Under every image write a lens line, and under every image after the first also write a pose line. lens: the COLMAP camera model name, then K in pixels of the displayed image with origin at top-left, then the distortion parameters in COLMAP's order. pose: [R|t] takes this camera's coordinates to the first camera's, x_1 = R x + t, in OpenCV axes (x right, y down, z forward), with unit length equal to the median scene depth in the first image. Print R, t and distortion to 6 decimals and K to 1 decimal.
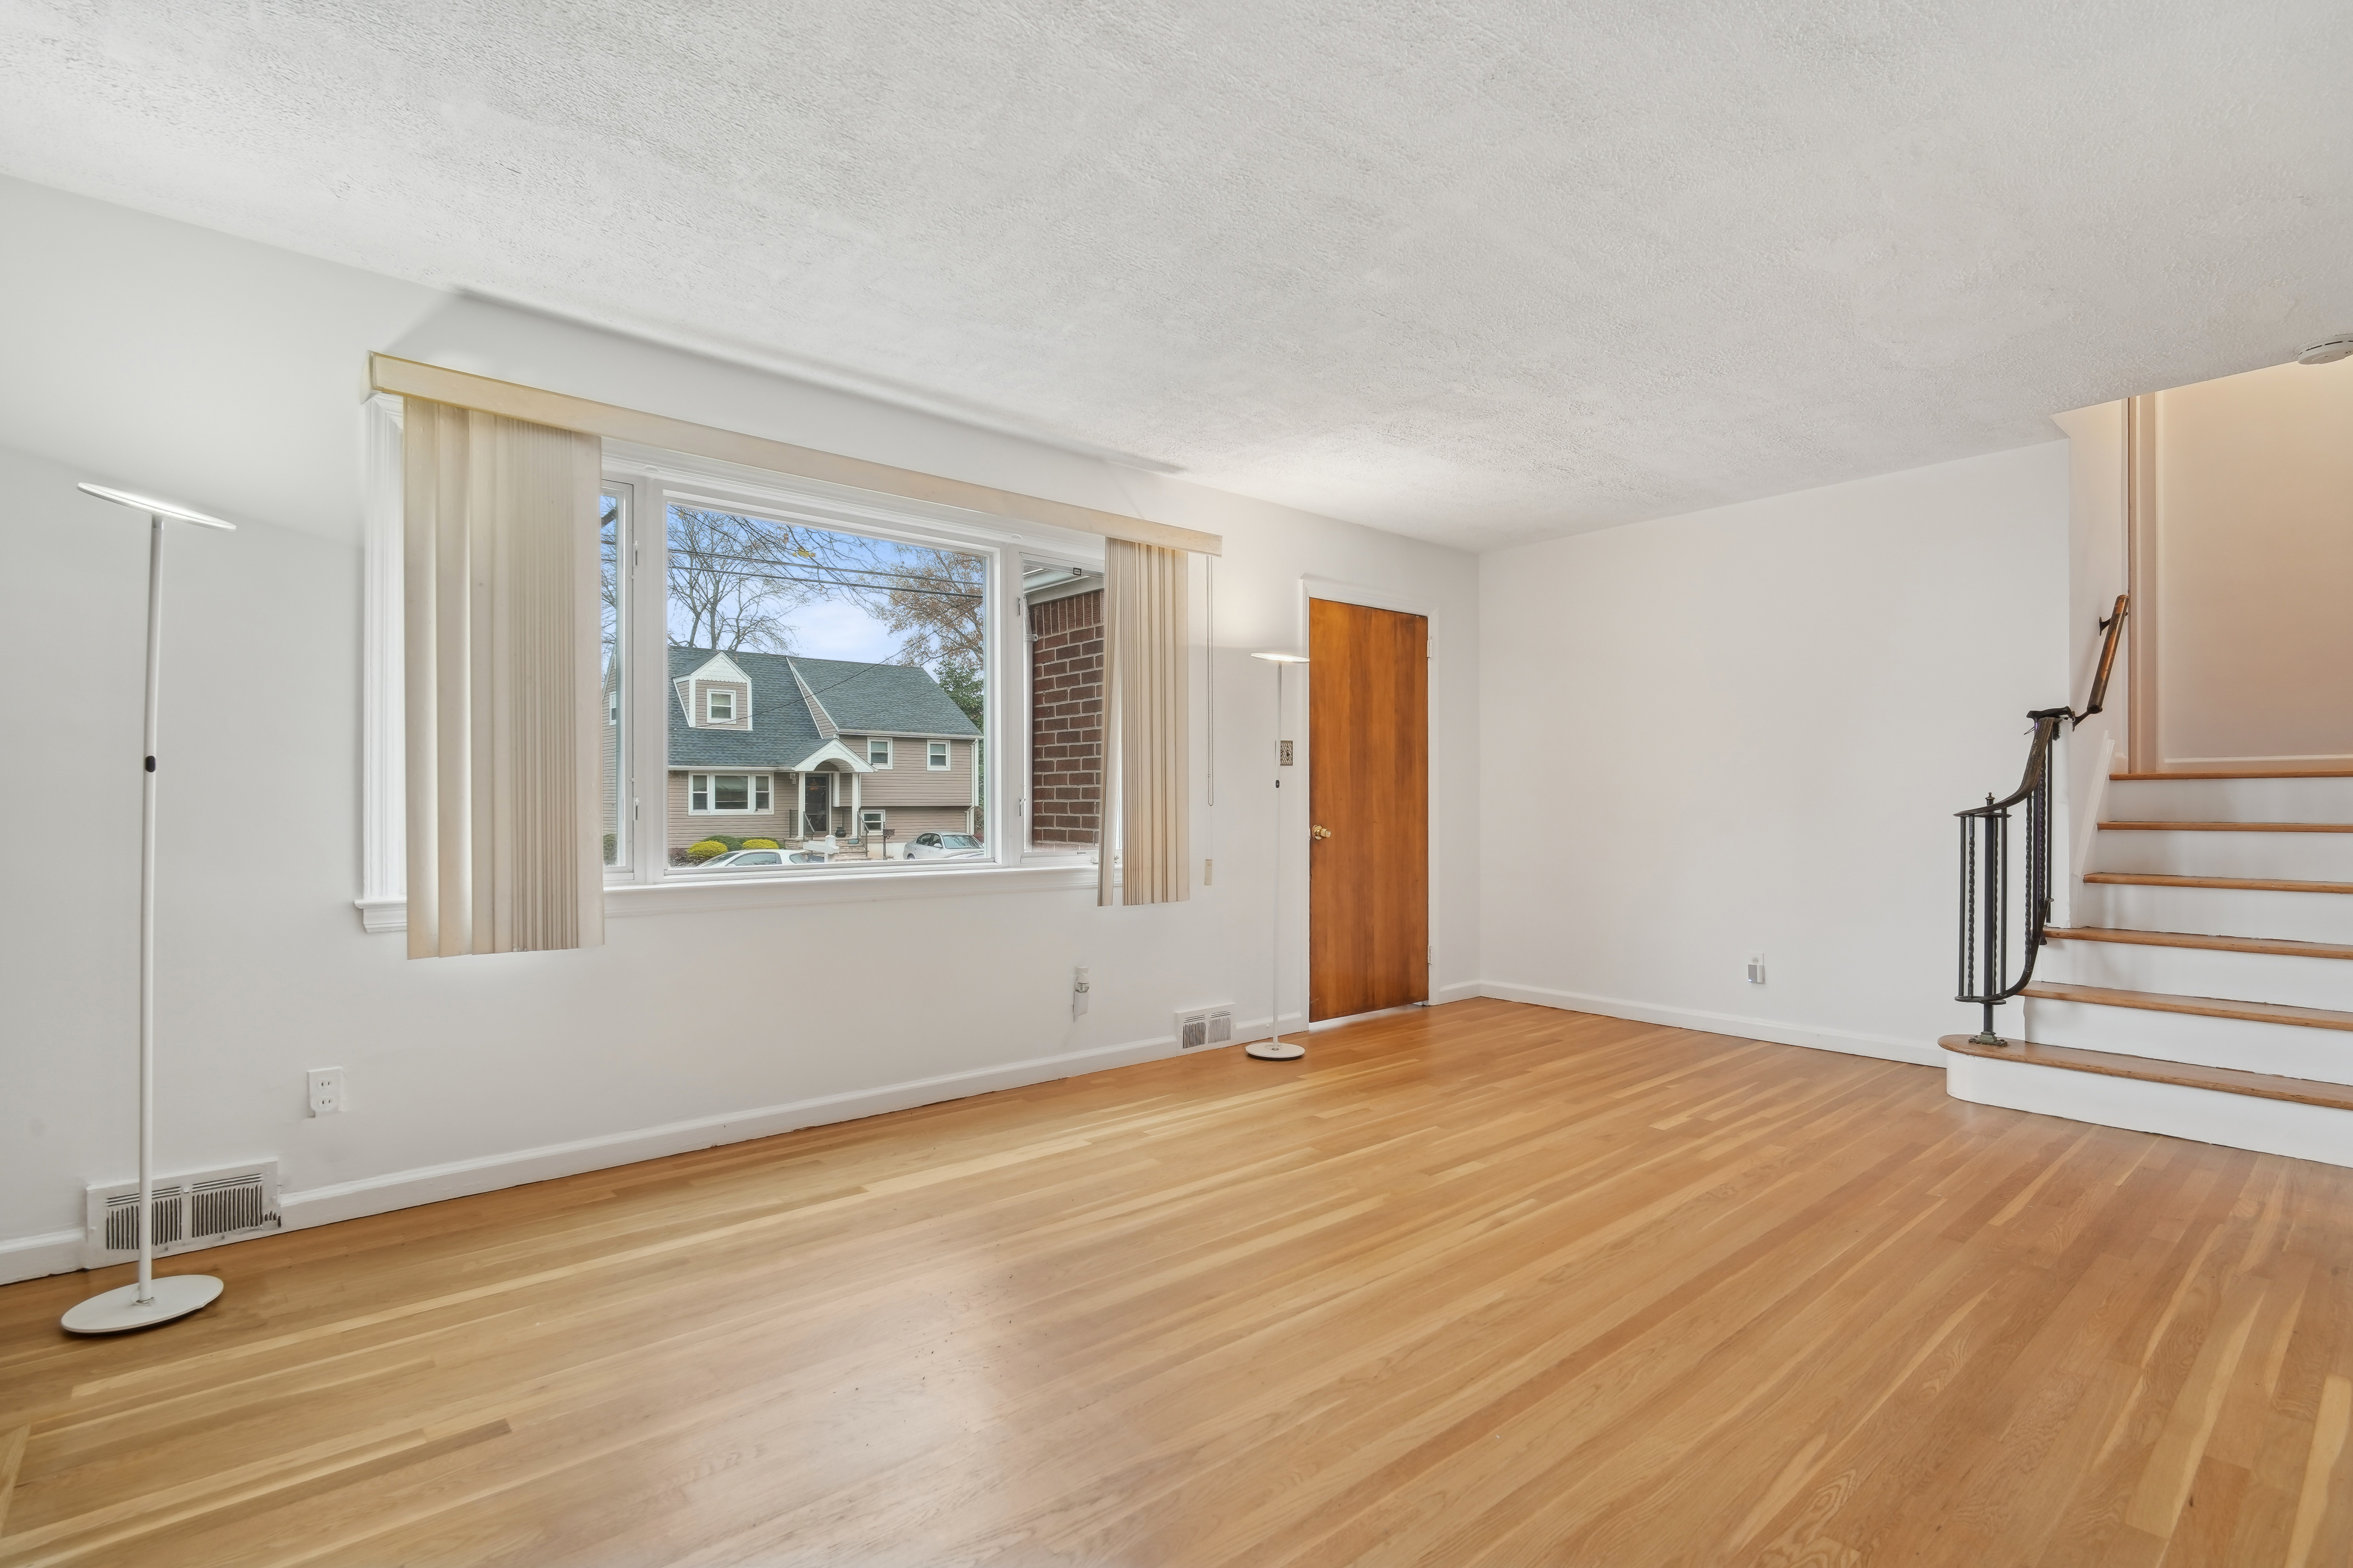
lens RADIAL K [[1112.7, 0, 1168.5], [0, 1112.7, 807.9], [0, 0, 1]] dist [0.002008, -0.007168]
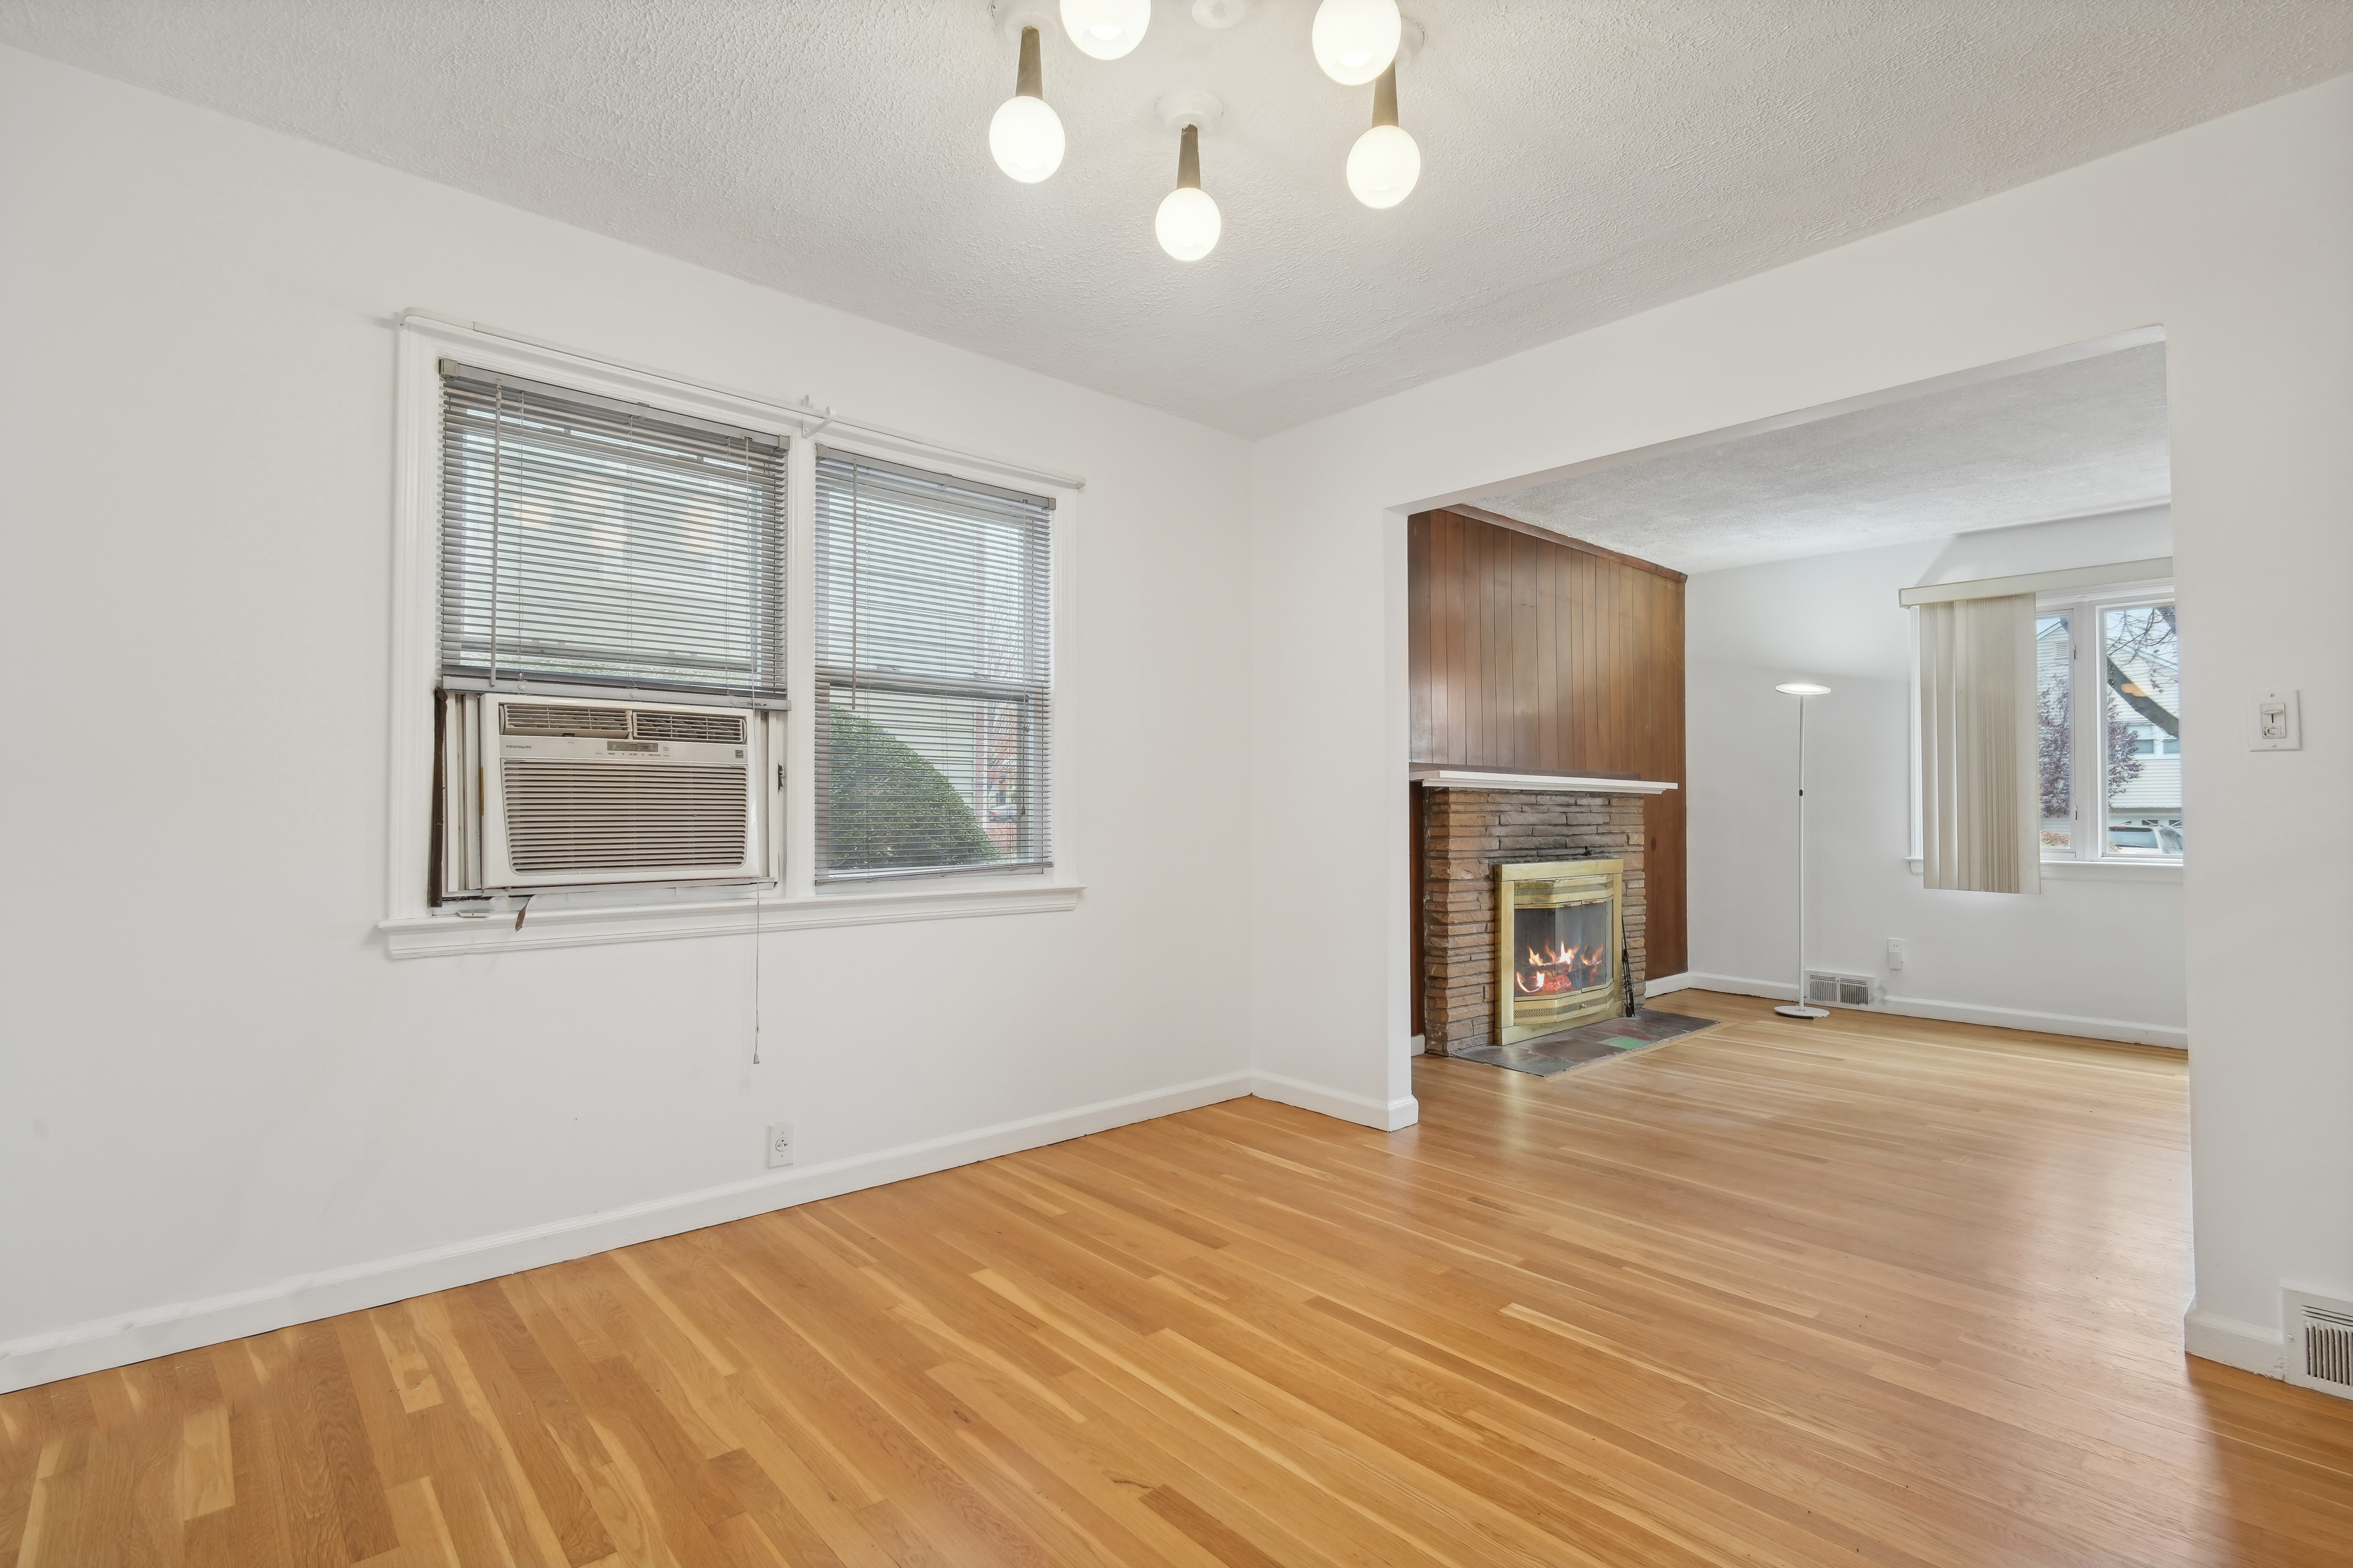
lens RADIAL K [[1103.1, 0, 1181.0], [0, 1103.1, 777.7], [0, 0, 1]] dist [-0.000661, -0.002742]
pose [[0.019216, -0.026105, -0.999474, 0.886979], [-0.009247, 0.999612, -0.026287, 0.003168], [0.999773, 0.009748, 0.018967, -0.252394]]
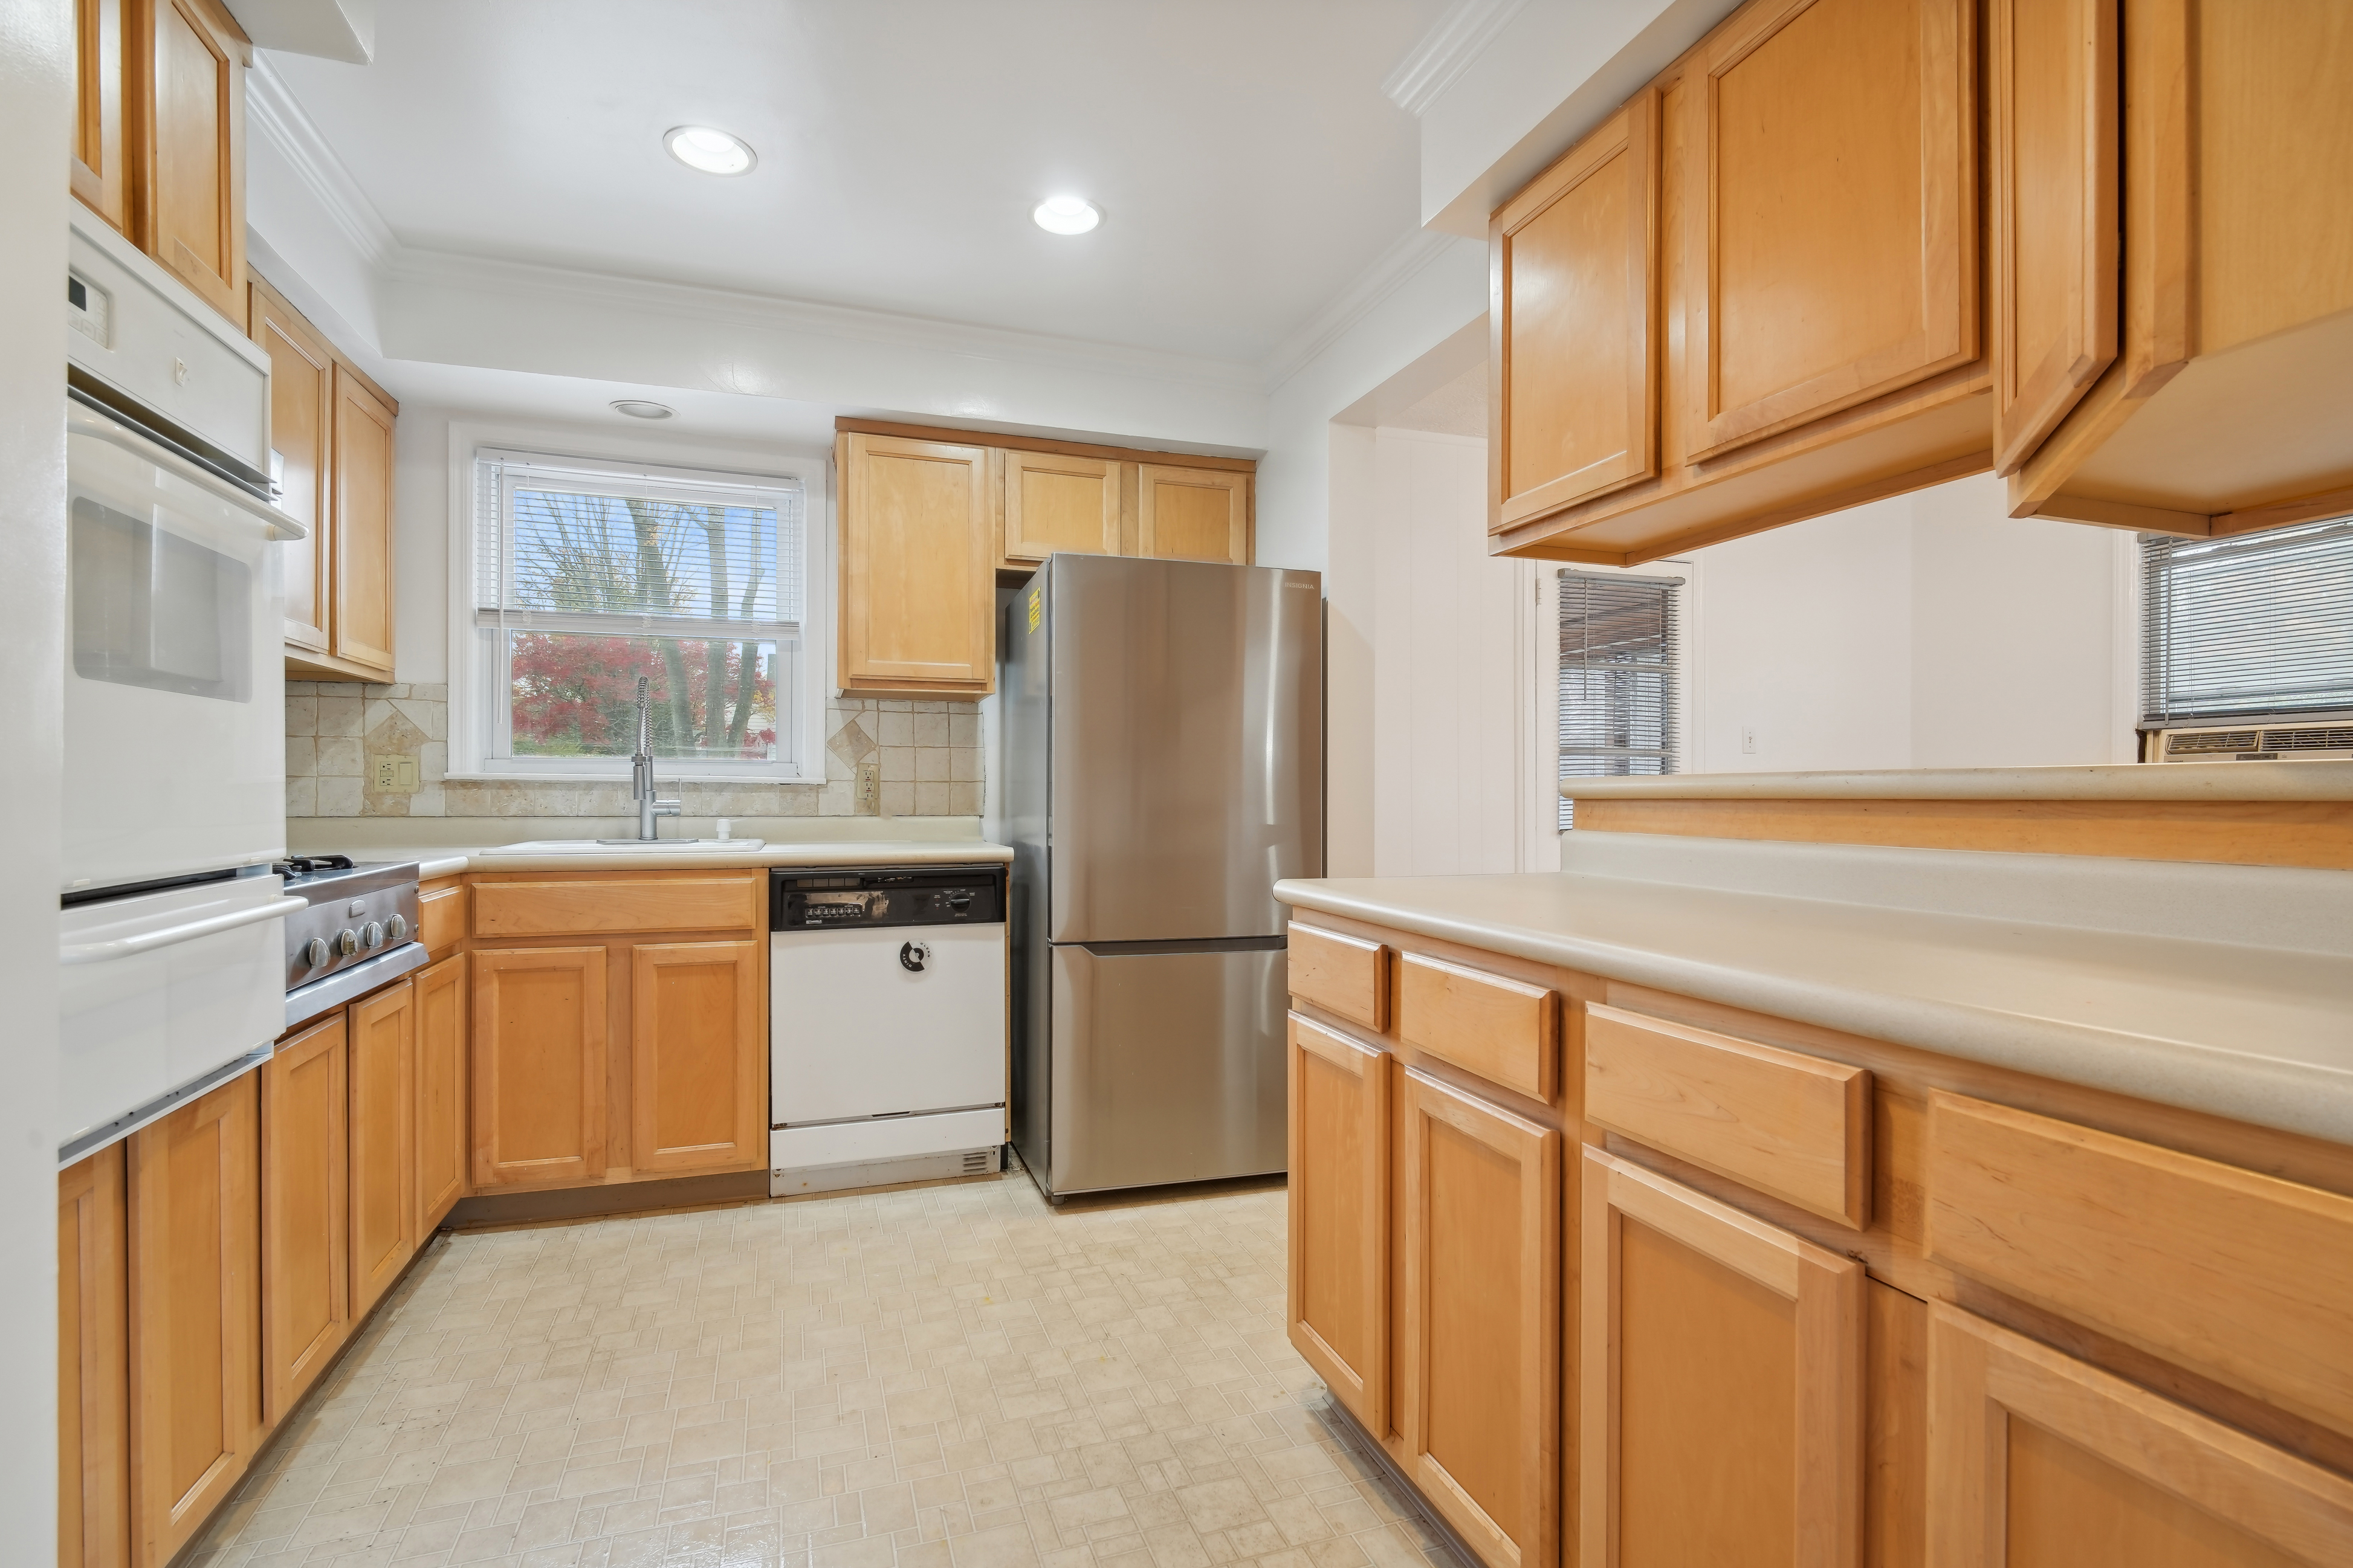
lens RADIAL K [[1104.8, 0, 1177.9], [0, 1104.8, 797.2], [0, 0, 1]] dist [-0.000403, -0.000140]
pose [[-0.930251, -0.002357, 0.366917, 0.730662], [0.000459, 0.999971, 0.007586, -0.002883], [-0.366925, 0.007225, -0.930223, 0.648735]]
